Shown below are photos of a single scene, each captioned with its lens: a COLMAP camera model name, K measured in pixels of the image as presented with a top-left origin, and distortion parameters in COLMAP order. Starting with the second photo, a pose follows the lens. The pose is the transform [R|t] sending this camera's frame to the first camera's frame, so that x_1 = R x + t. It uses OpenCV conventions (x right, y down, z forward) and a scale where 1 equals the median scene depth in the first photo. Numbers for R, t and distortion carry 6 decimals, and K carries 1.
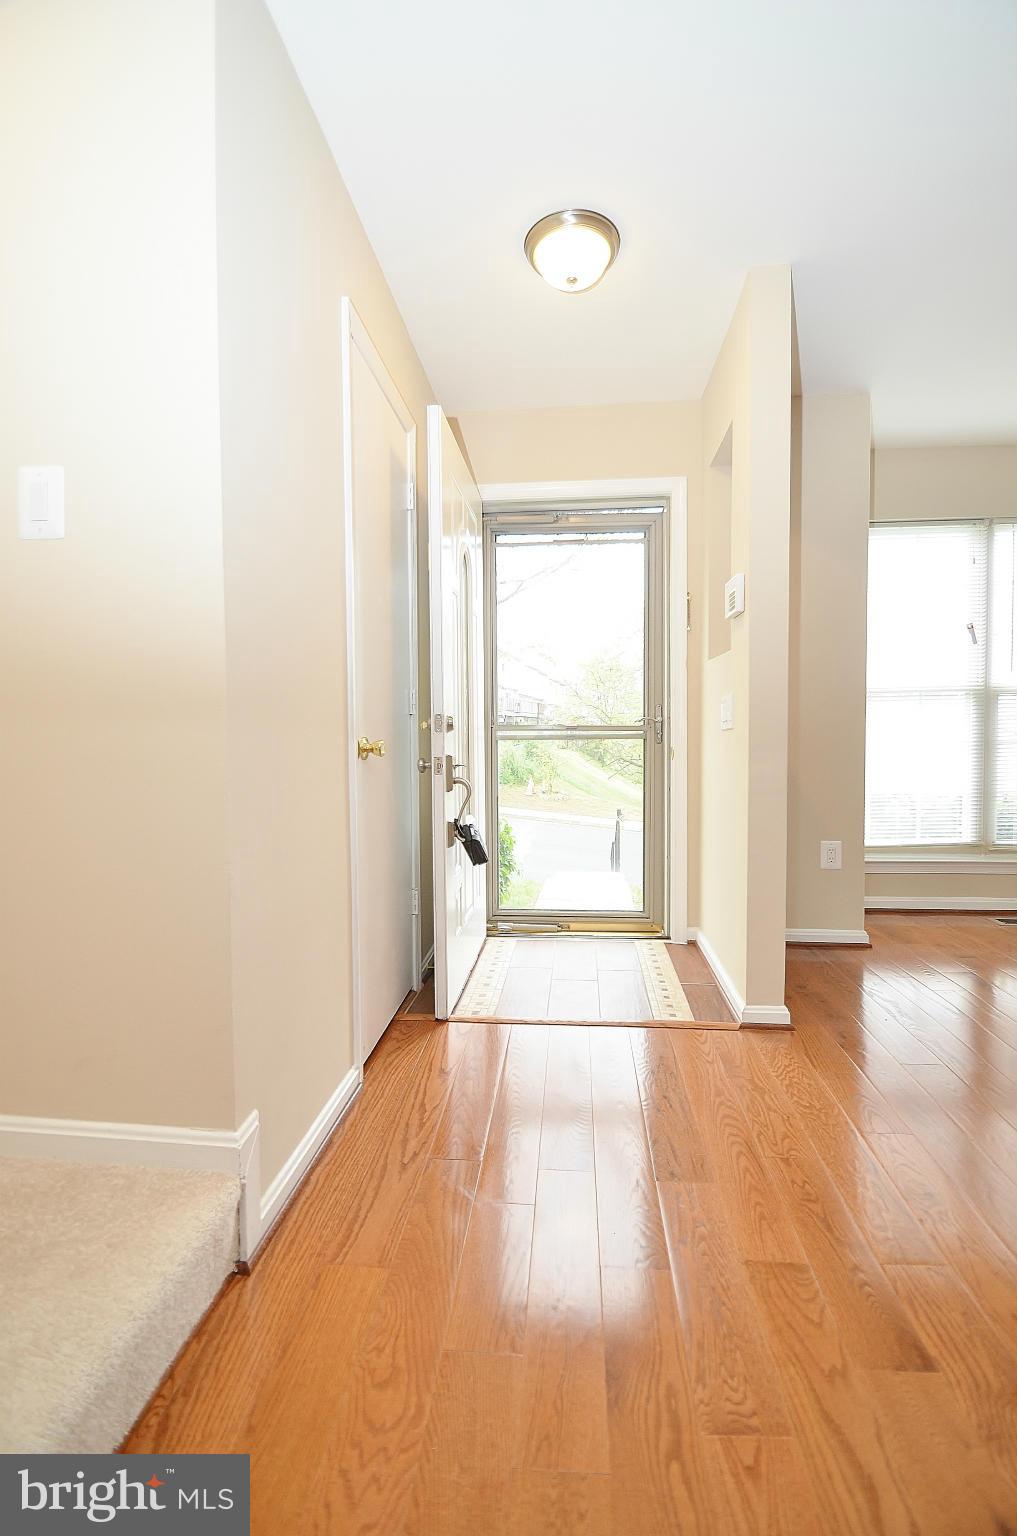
lens RADIAL K [[660.3, 0, 502.9], [0, 660.3, 767.1], [0, 0, 1]] dist [-0.040600, -0.002126]
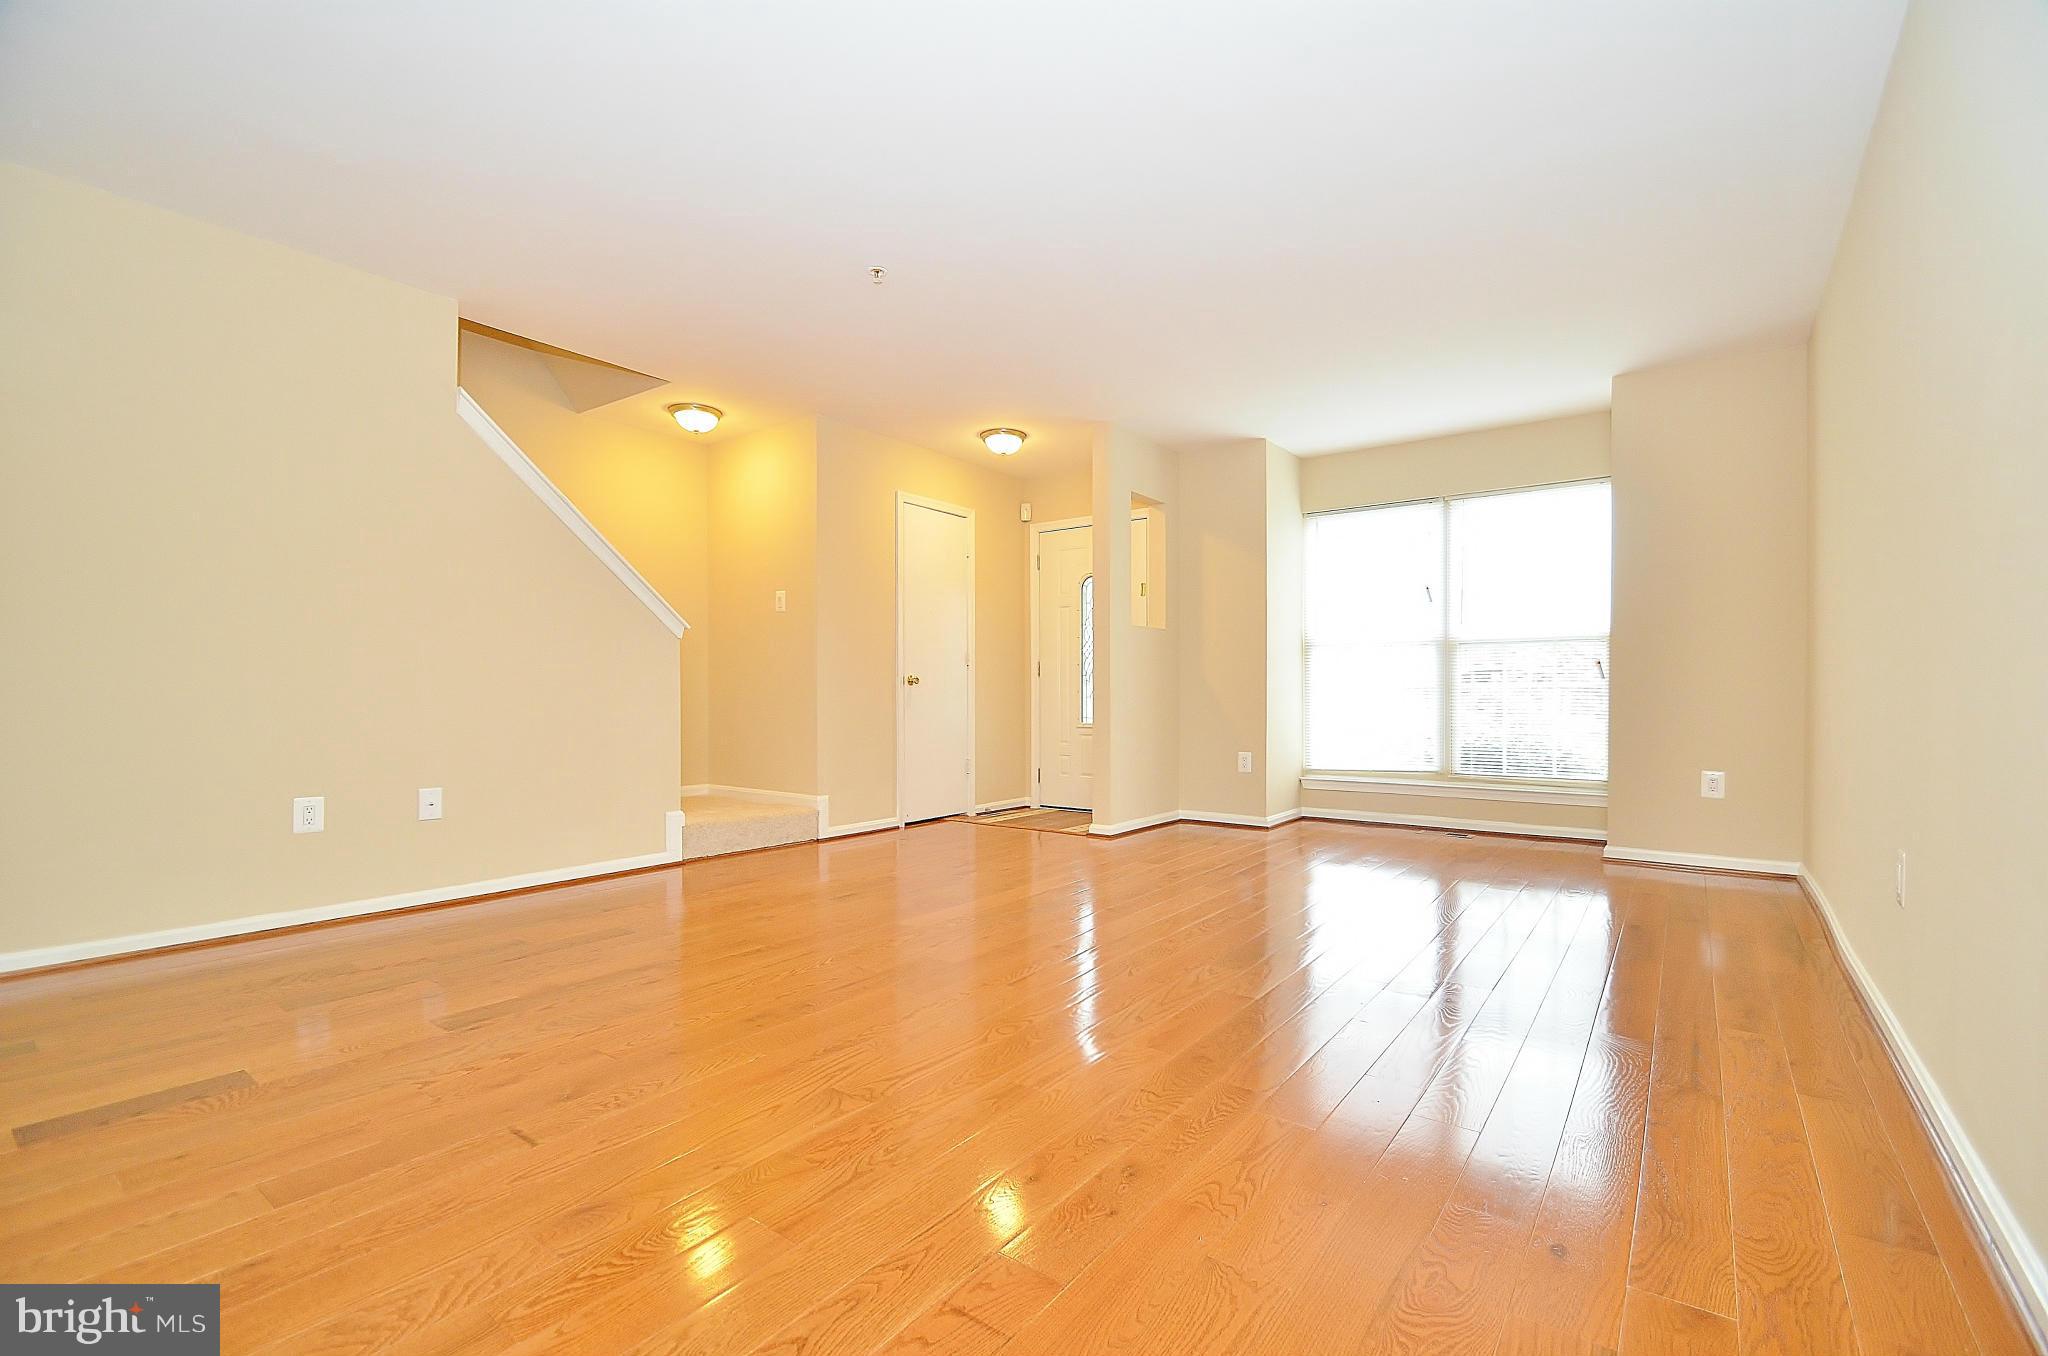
lens RADIAL K [[880.4, 0, 1026.0], [0, 880.4, 692.9], [0, 0, 1]] dist [-0.040600, -0.002126]
pose [[0.861826, 0.014181, -0.507005, 0.980473], [-0.042862, 0.998070, -0.044942, 0.085429], [0.505389, 0.060464, 0.860770, -0.806767]]
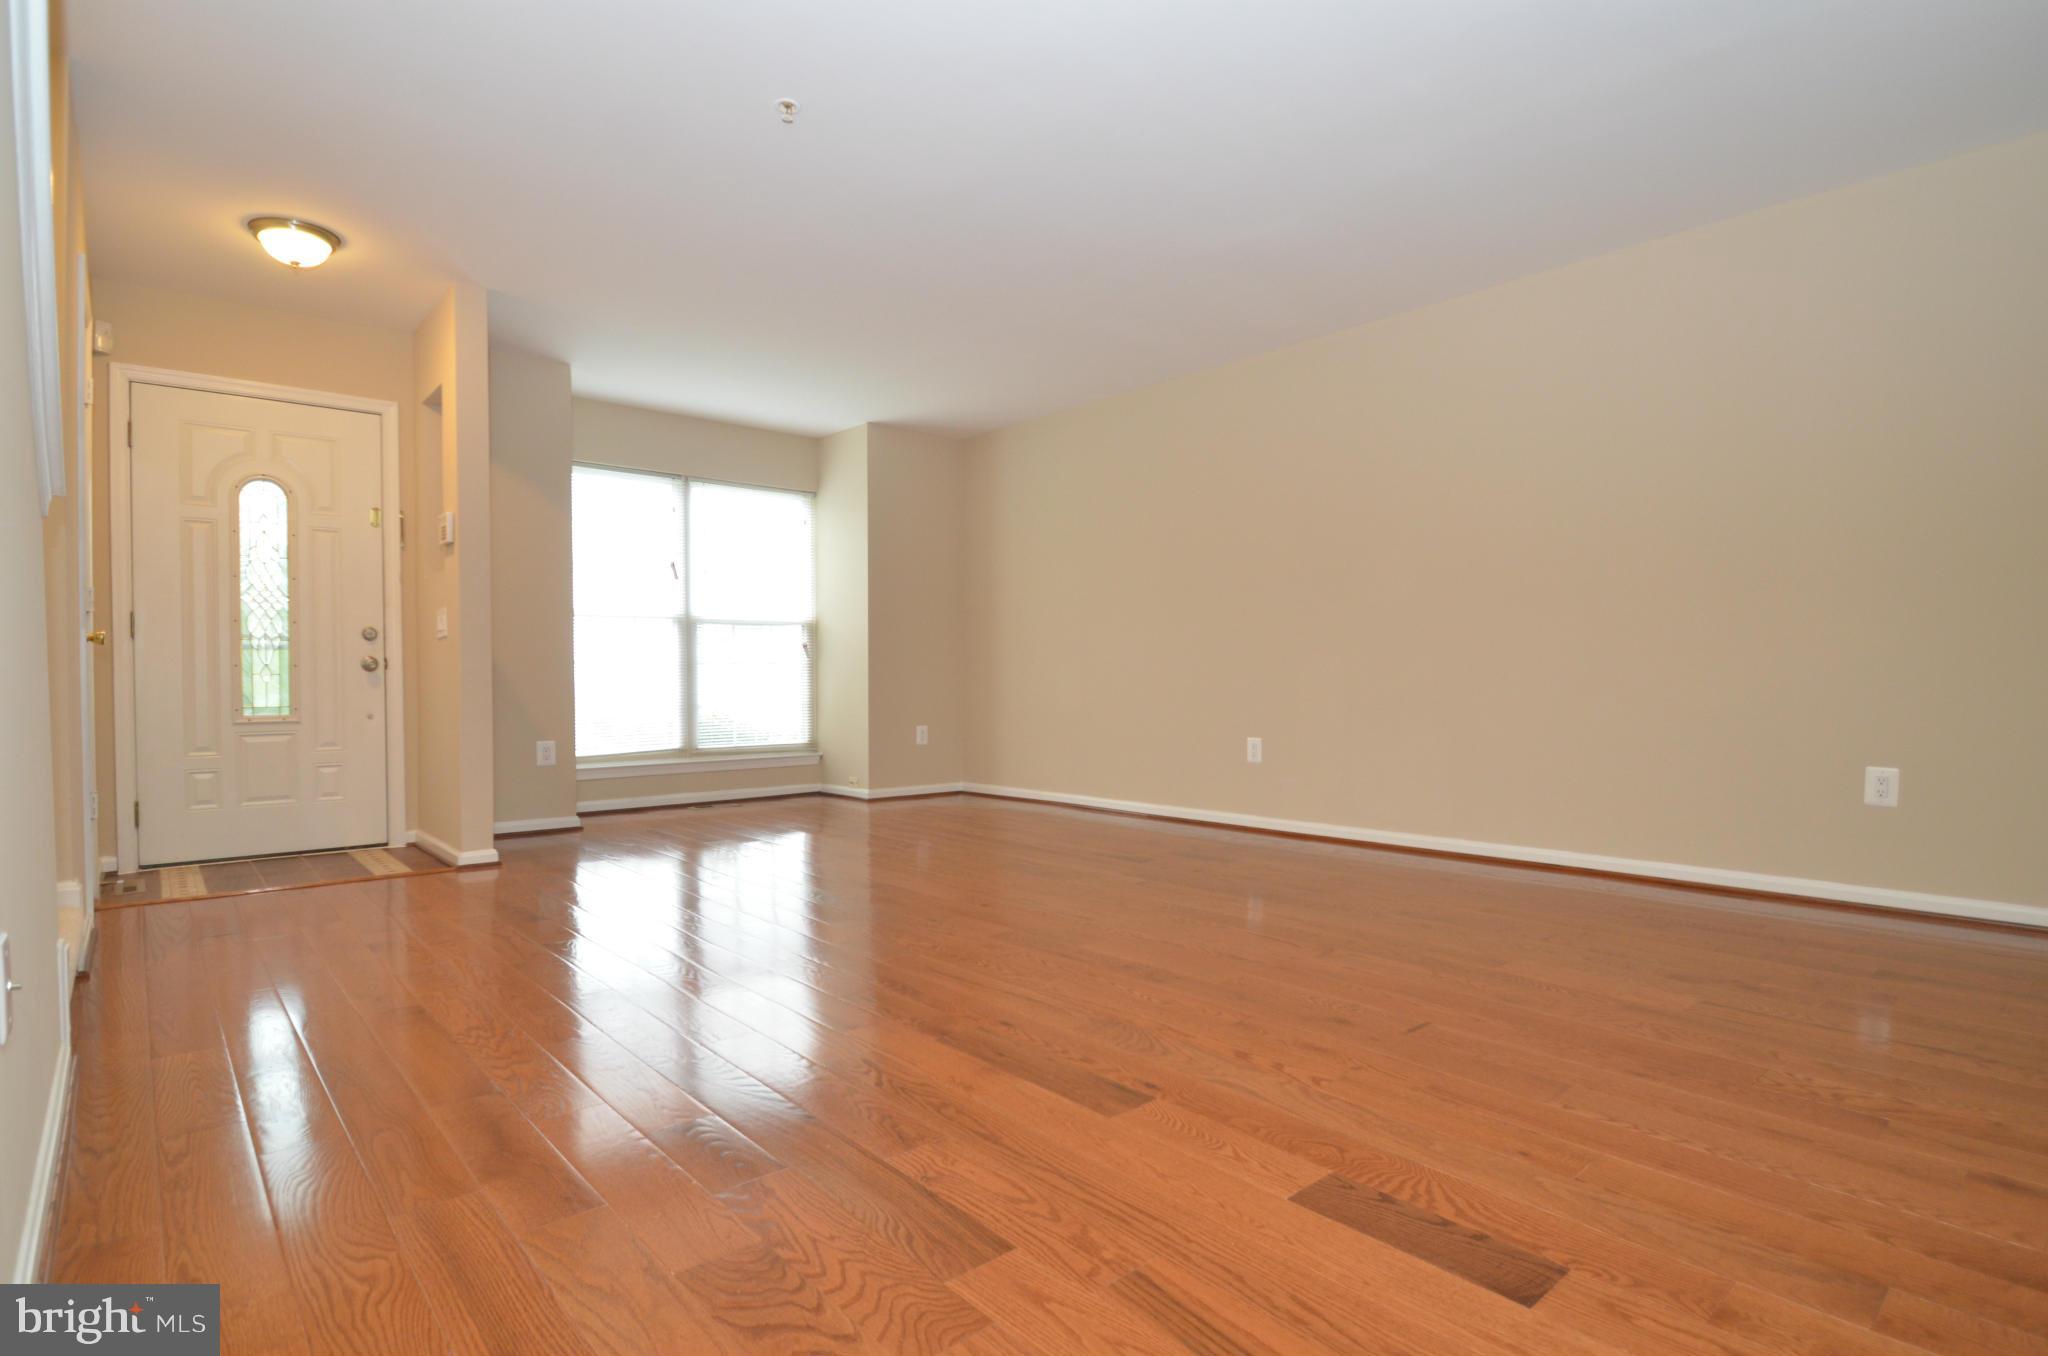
lens RADIAL K [[1049.4, 0, 1005.8], [0, 1049.4, 712.5], [0, 0, 1]] dist [0.016660, 0.000561]
pose [[0.697558, -0.011767, 0.716432, -0.249220], [0.031139, 0.999418, -0.013904, 0.106823], [-0.715851, 0.032007, 0.697519, -0.834288]]
